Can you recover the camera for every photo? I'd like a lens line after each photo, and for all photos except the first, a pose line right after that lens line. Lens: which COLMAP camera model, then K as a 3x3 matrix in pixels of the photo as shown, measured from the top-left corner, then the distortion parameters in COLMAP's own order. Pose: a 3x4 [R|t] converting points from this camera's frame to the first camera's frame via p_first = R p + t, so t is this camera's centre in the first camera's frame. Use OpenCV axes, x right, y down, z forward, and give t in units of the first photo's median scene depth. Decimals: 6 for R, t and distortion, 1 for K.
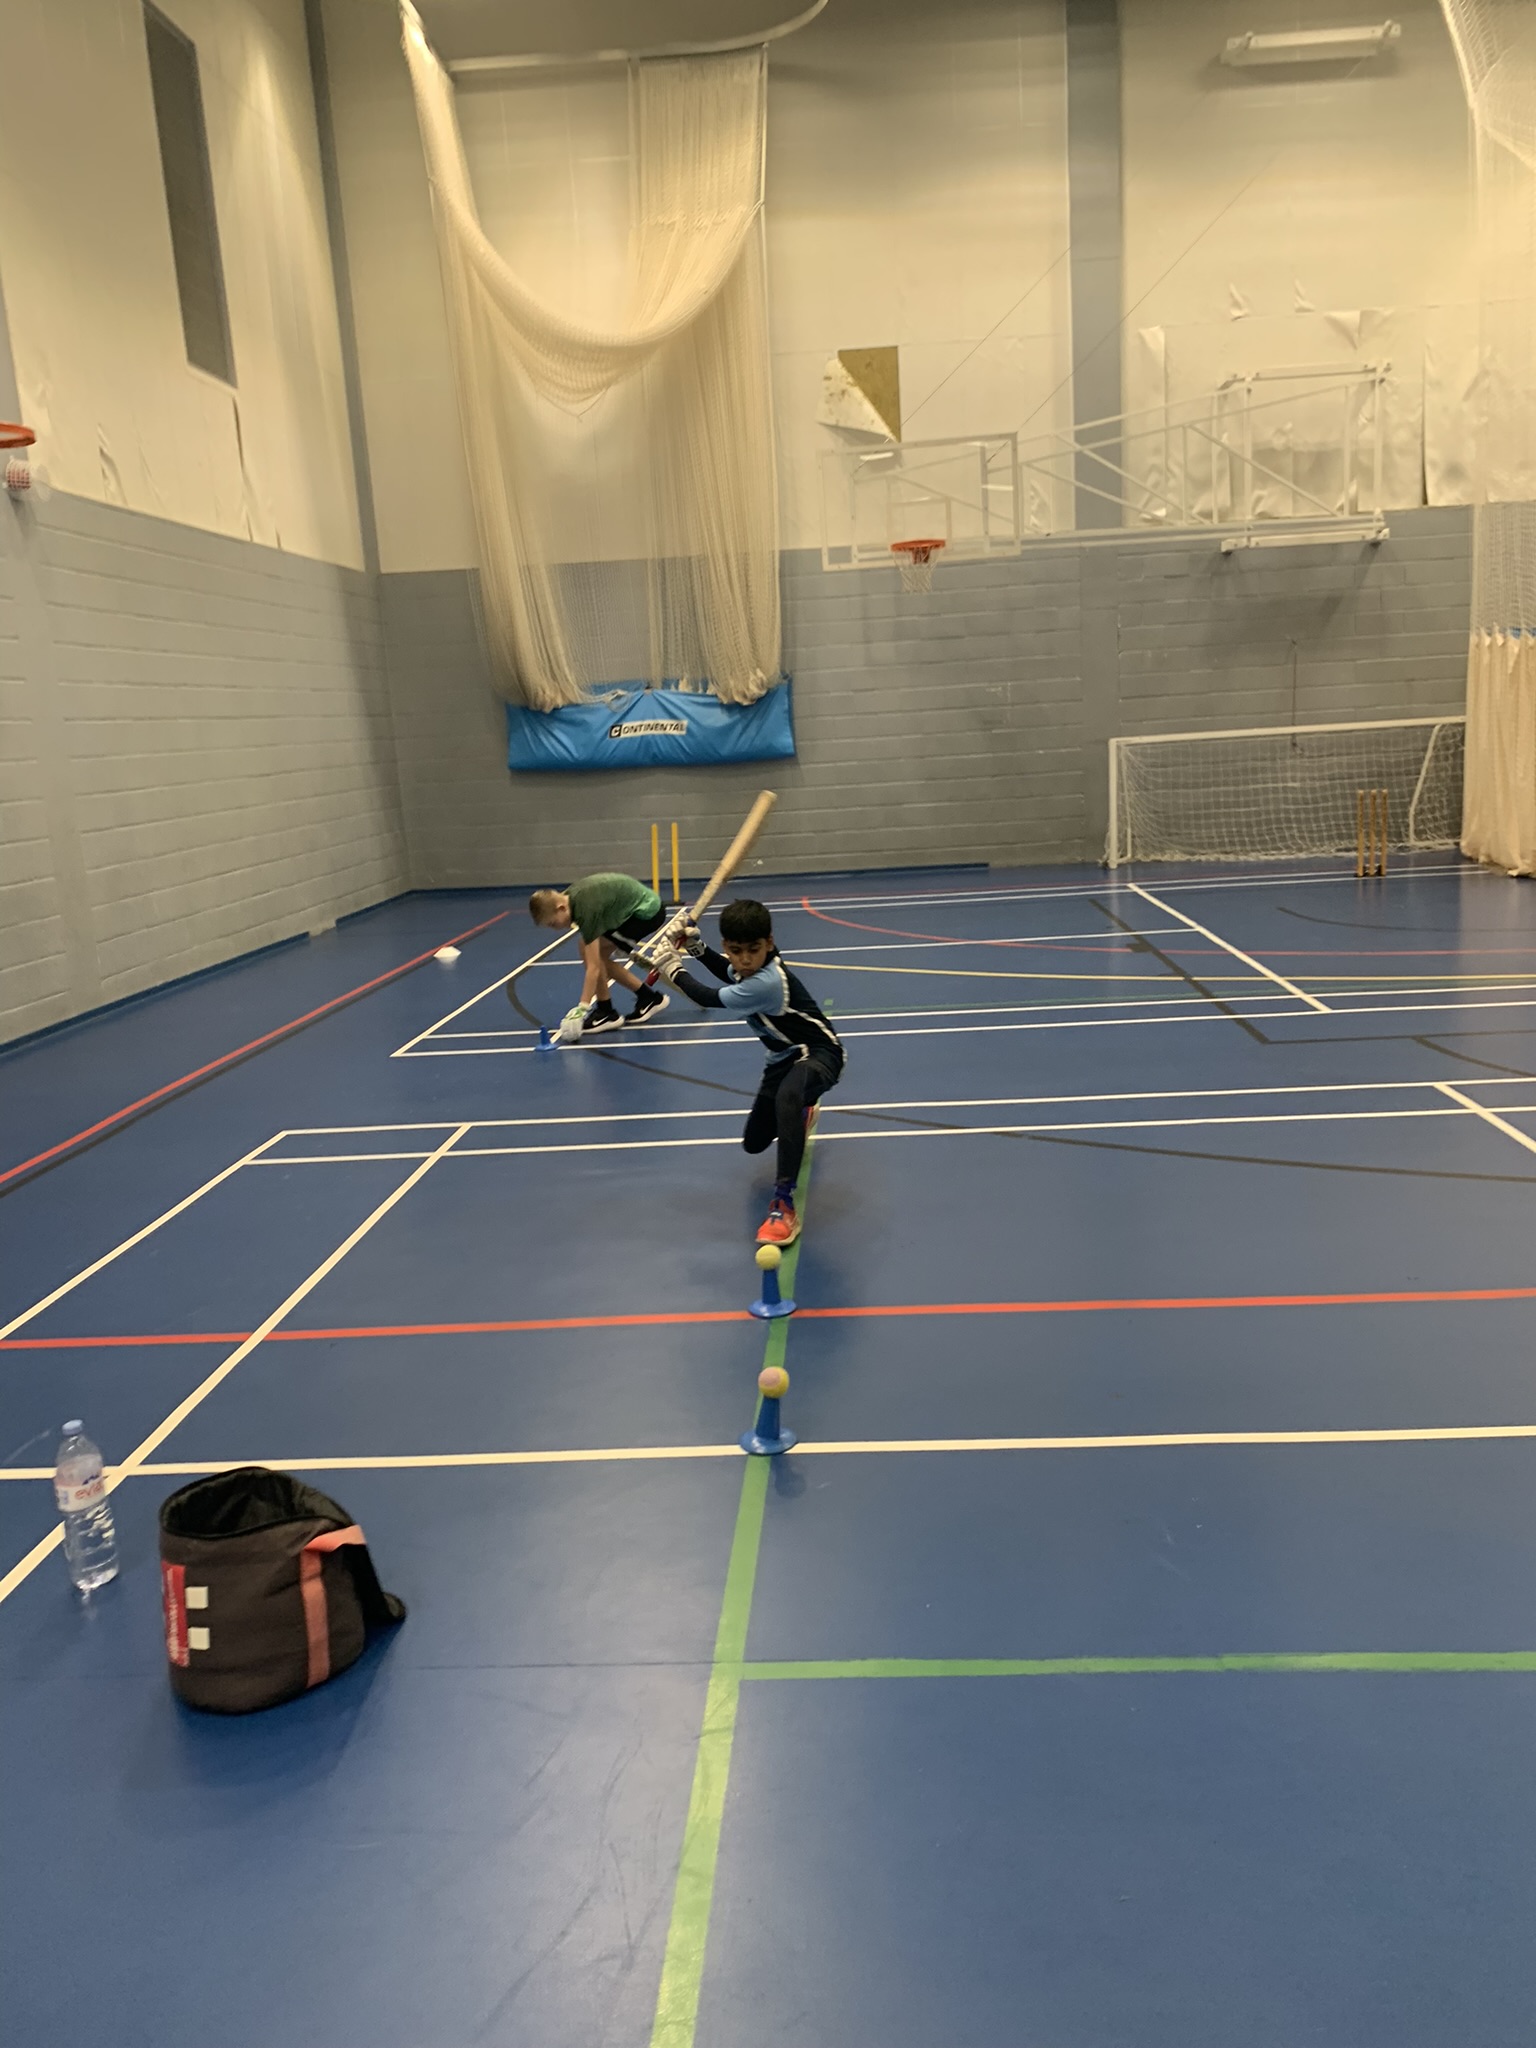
lens RADIAL K [[1534.6, 0, 771.0], [0, 1534.6, 1038.9], [0, 0, 1]] dist [-0.016688, -0.031005]
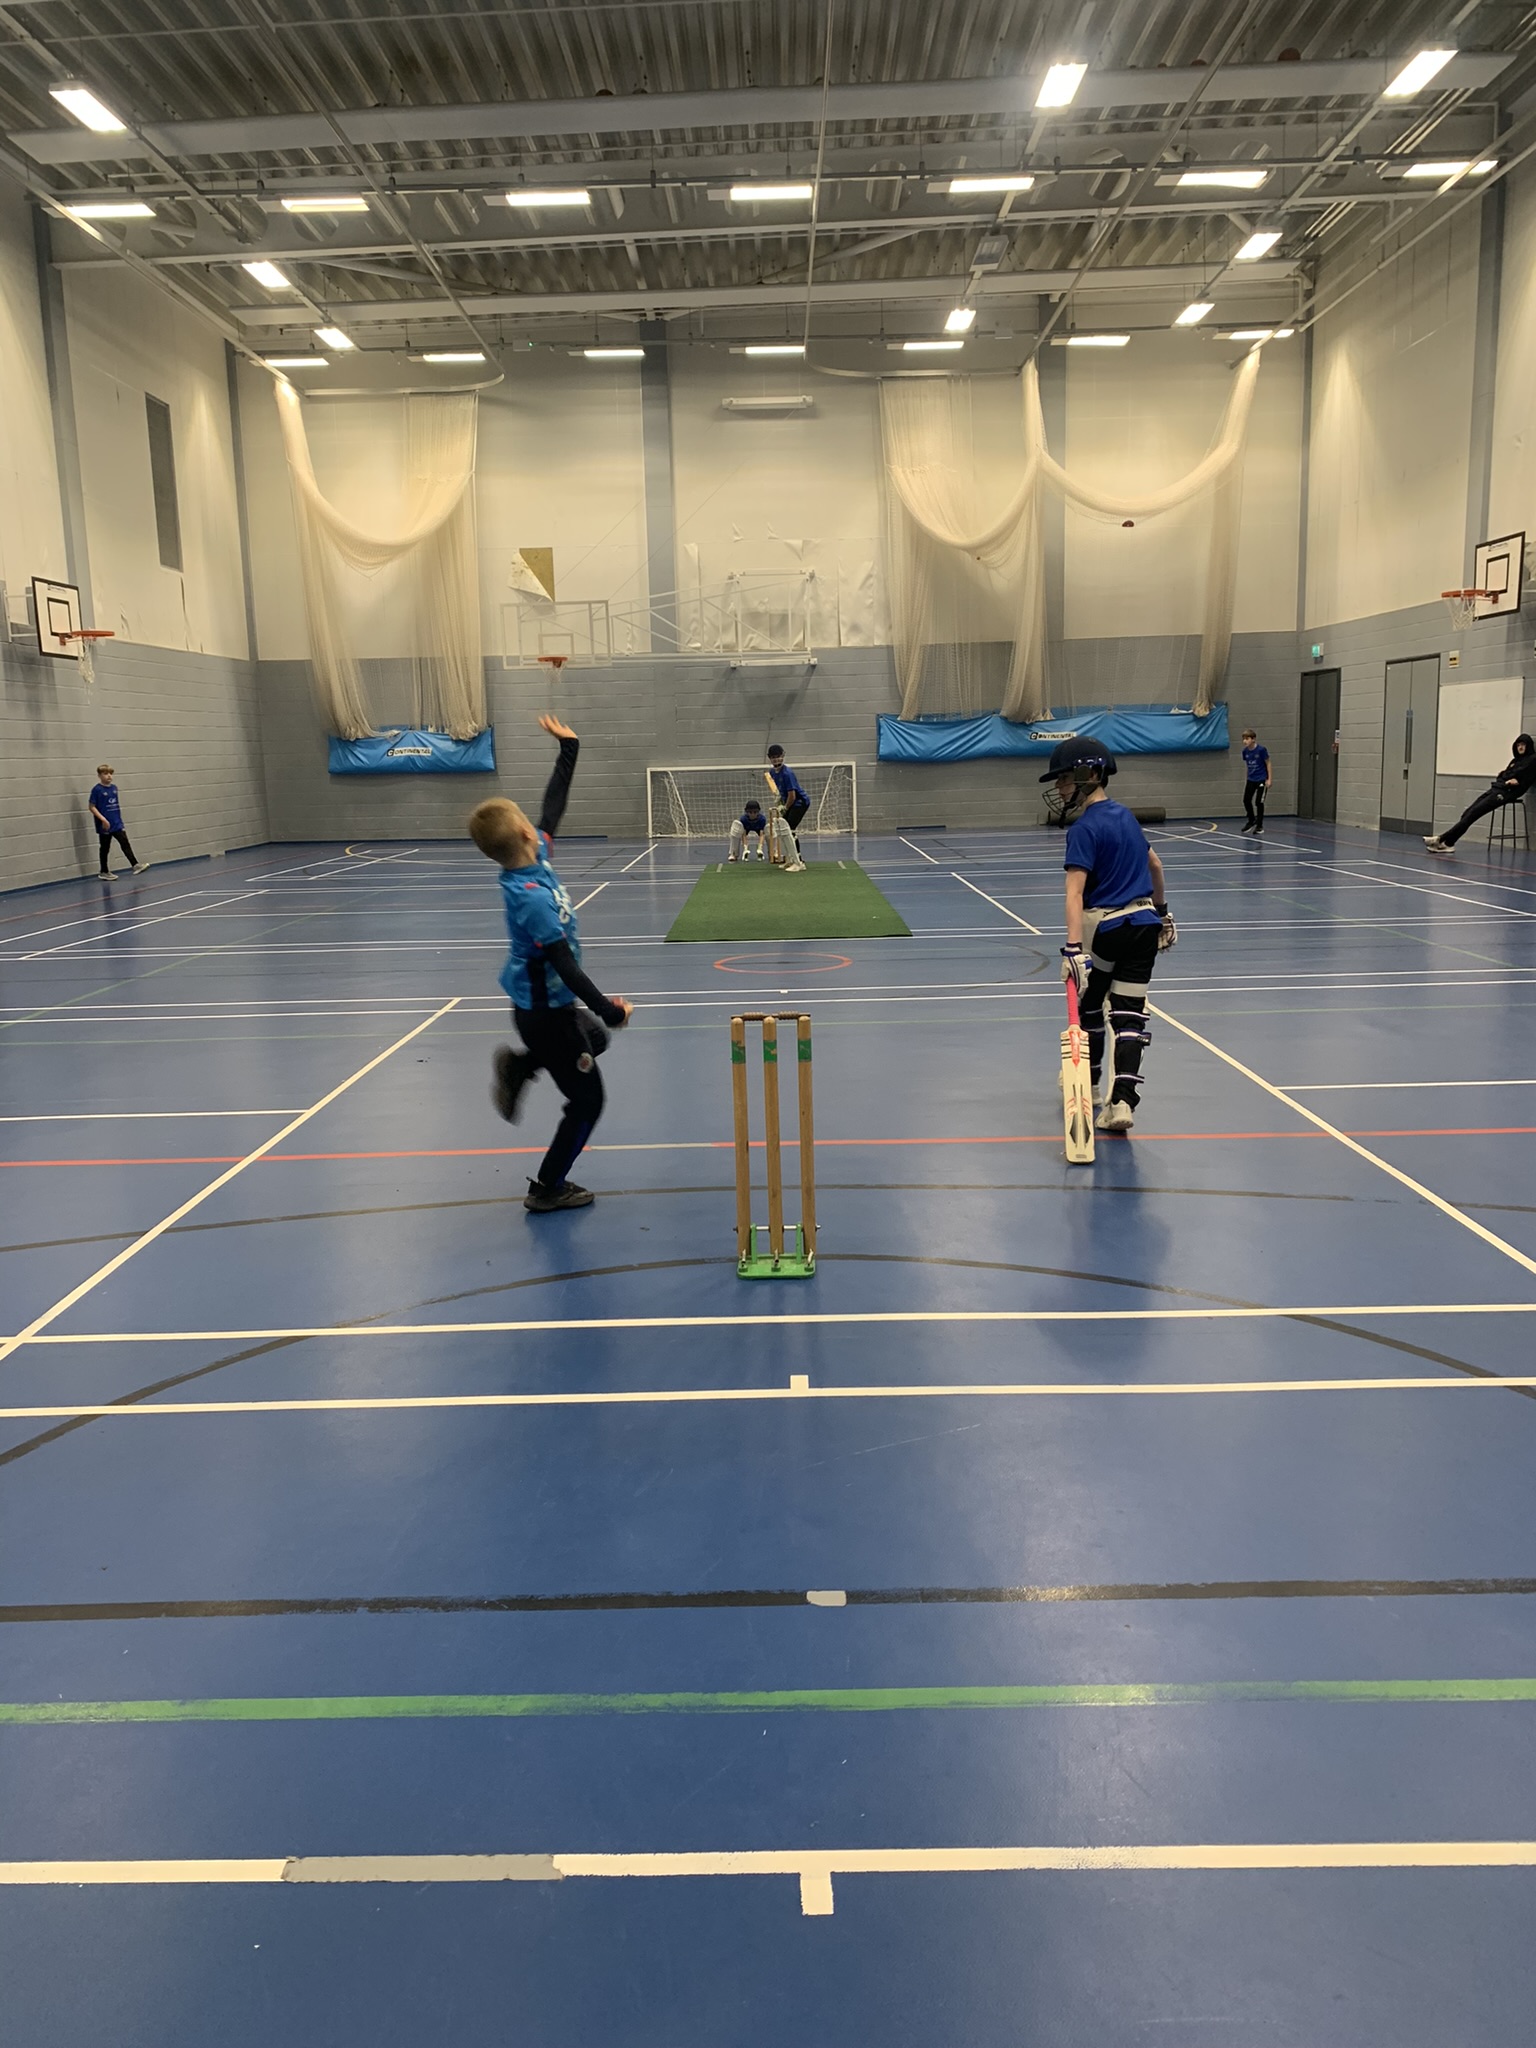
lens RADIAL K [[1534.6, 0, 778.3], [0, 1534.6, 1004.5], [0, 0, 1]] dist [-0.016688, -0.031005]
pose [[0.996322, 0.023927, 0.082274, 0.212807], [-0.020677, 0.998980, -0.040136, 0.154538], [-0.083150, 0.038287, 0.995801, -0.807386]]
